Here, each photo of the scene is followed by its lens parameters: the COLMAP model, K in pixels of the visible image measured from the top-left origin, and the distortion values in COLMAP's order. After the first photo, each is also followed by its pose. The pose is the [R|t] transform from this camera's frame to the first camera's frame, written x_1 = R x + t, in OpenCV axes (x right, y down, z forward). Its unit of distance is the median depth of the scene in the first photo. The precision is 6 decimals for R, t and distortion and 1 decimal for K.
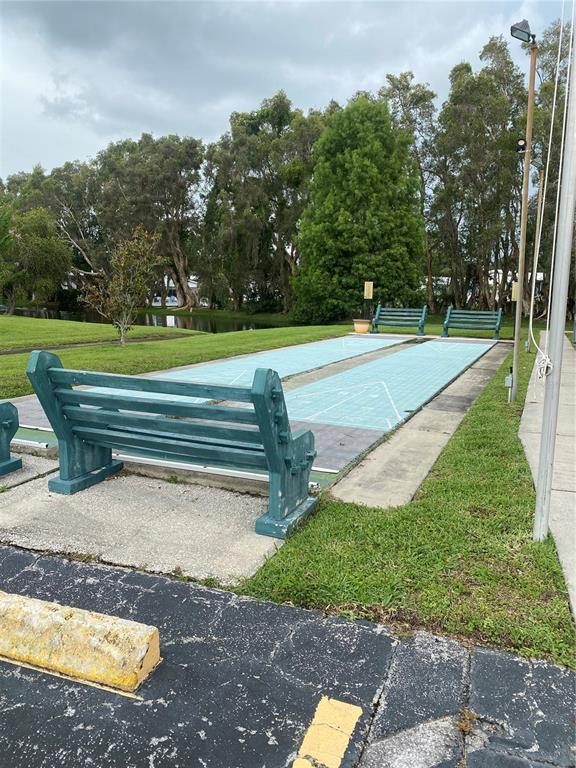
lens RADIAL K [[581.7, 0, 289.8], [0, 581.7, 383.5], [0, 0, 1]] dist [-0.011390, -0.001608]
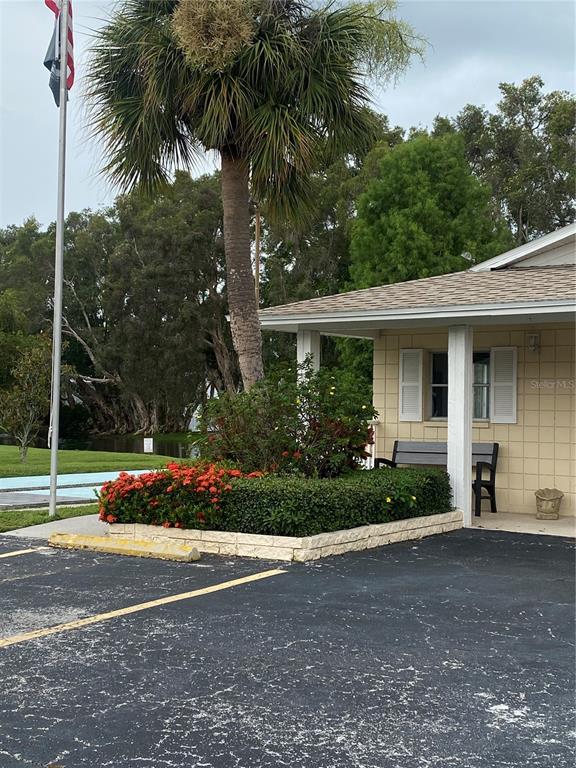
lens RADIAL K [[1146.2, 0, 288.5], [0, 1146.2, 385.6], [0, 0, 1]] dist [0.034998, 0.000000]
pose [[0.978861, -0.013038, -0.204110, 0.181142], [-0.022983, 0.984633, -0.173116, 0.044225], [0.203230, 0.174148, 0.963520, -0.254335]]
